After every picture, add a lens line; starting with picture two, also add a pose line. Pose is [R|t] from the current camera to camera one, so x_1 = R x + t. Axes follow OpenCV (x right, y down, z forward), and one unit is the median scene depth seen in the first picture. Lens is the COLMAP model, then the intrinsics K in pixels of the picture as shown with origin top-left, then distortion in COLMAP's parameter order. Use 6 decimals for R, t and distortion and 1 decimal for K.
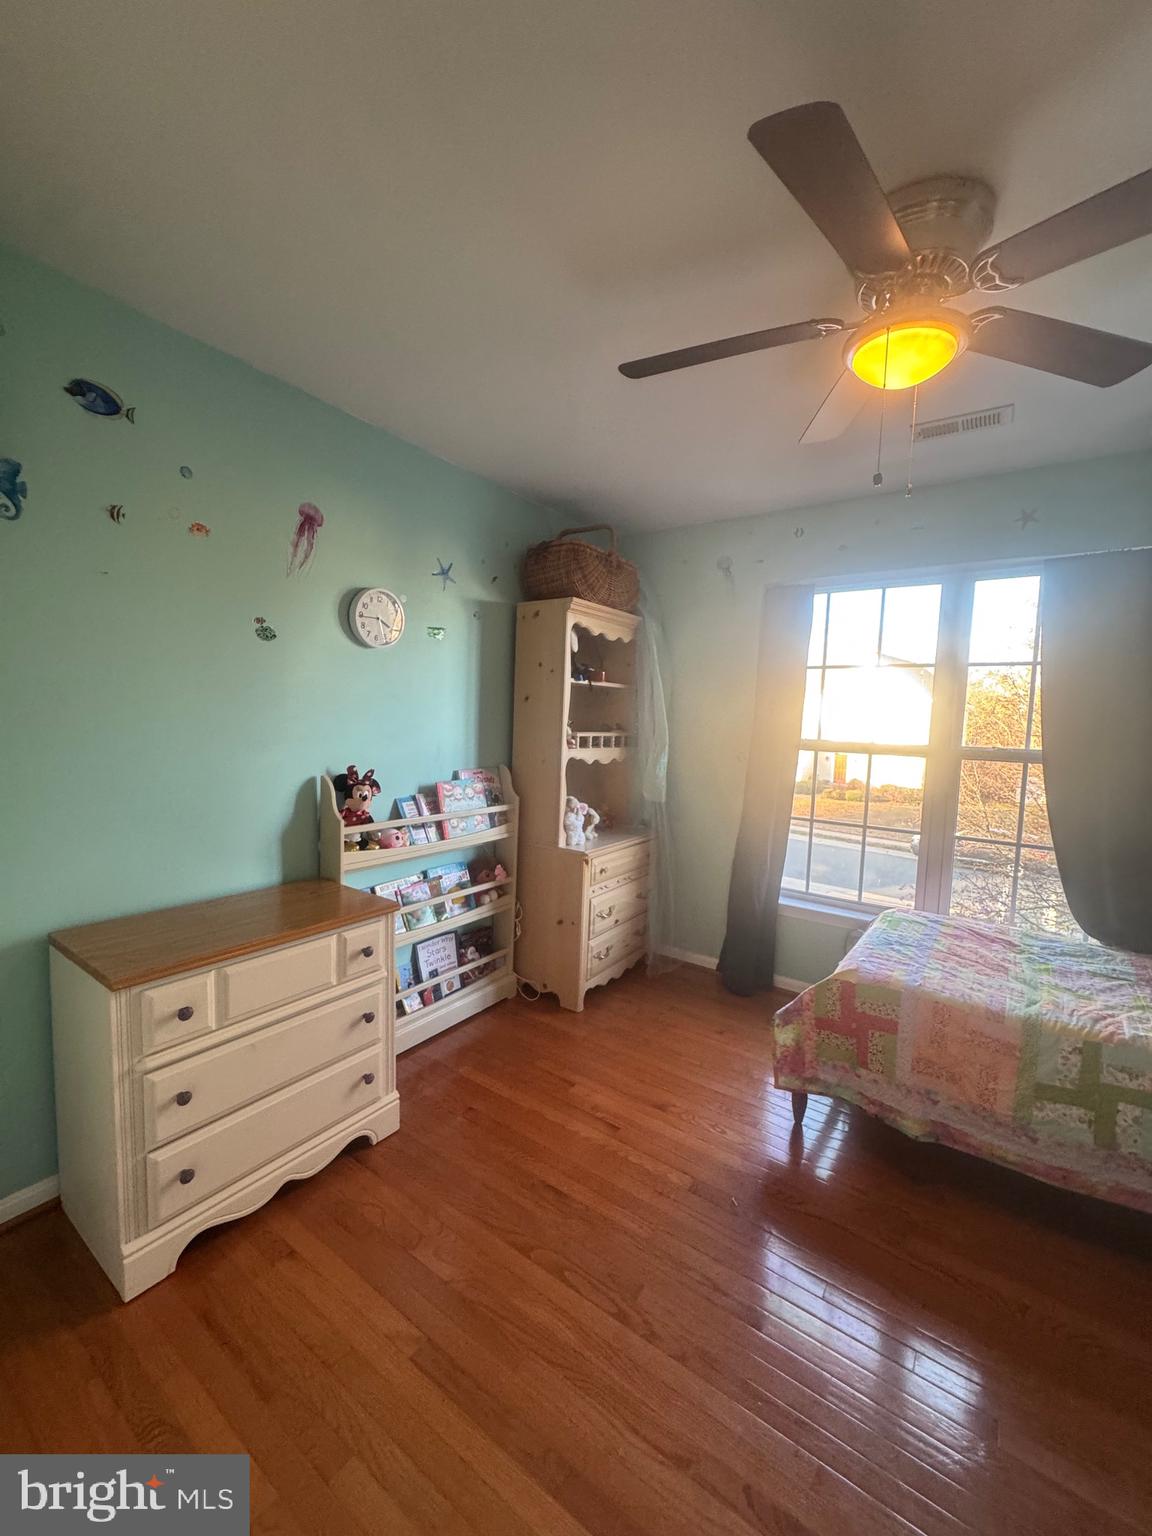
lens RADIAL K [[613.5, 0, 576.3], [0, 613.5, 766.2], [0, 0, 1]] dist [-0.001854, 0.000623]
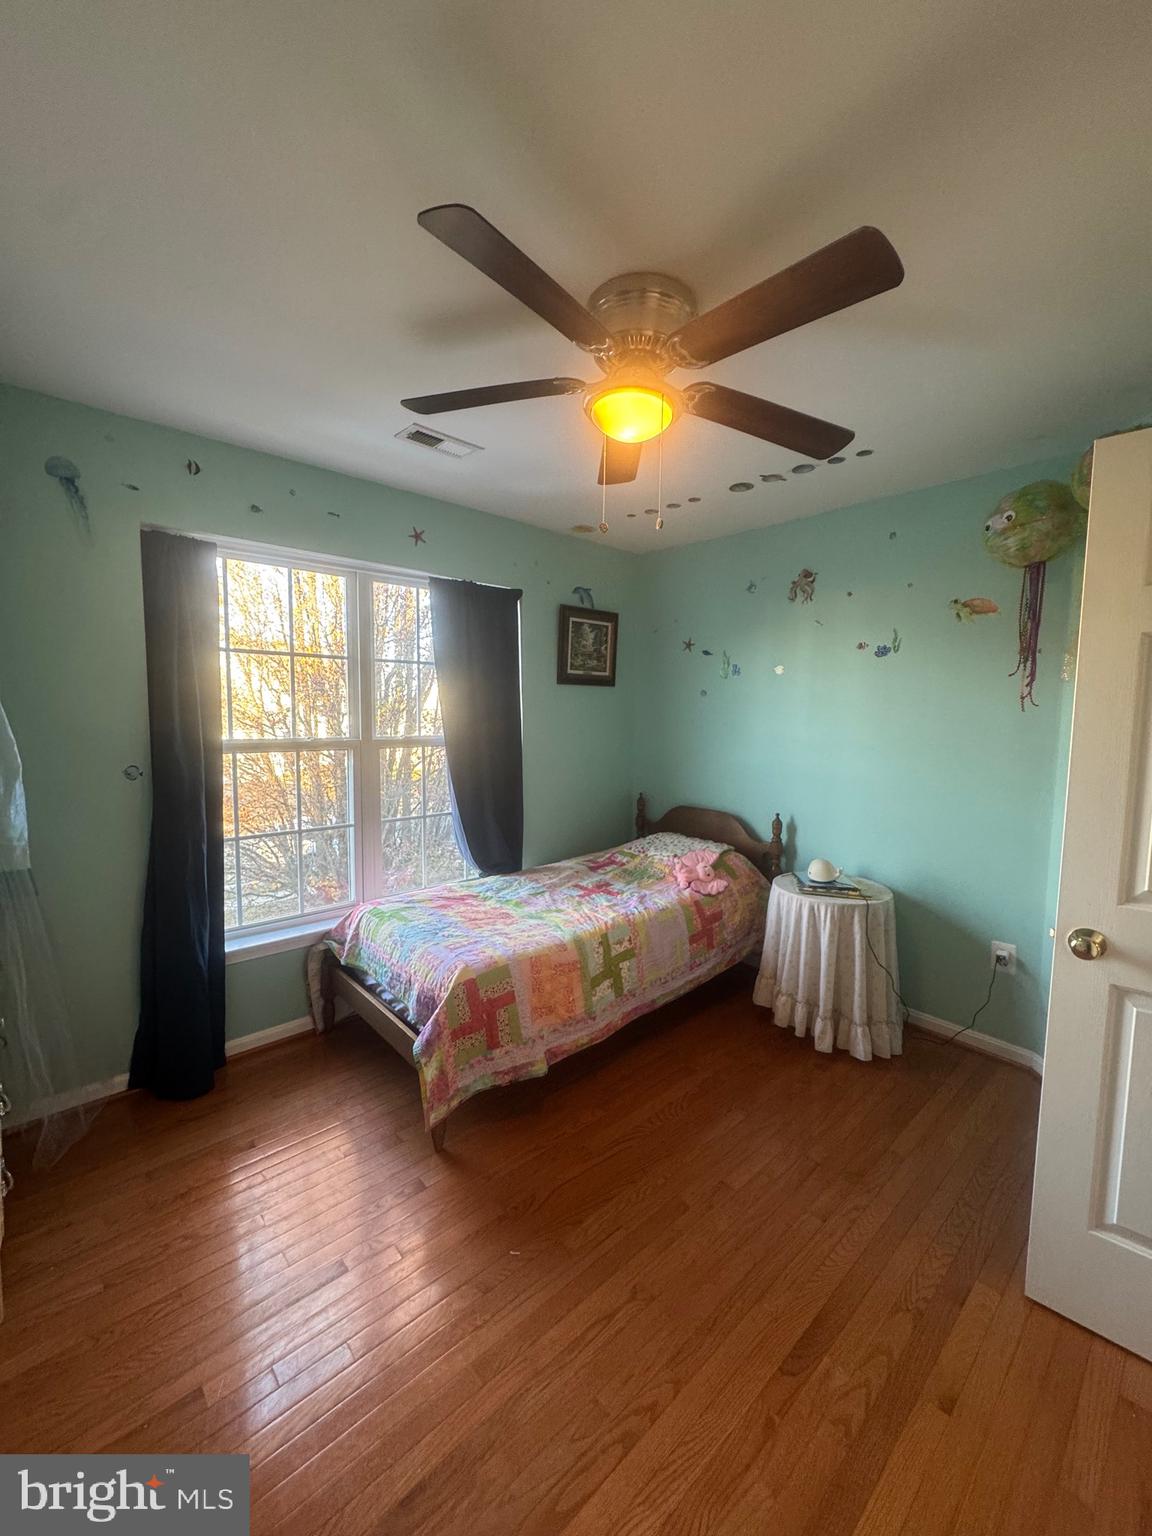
lens RADIAL K [[613.5, 0, 573.5], [0, 613.5, 768.2], [0, 0, 1]] dist [-0.001854, 0.000623]
pose [[0.217253, -0.121198, 0.968562, -0.448207], [0.073078, 0.991497, 0.107676, -0.090679], [-0.973376, 0.047388, 0.224263, 0.570211]]
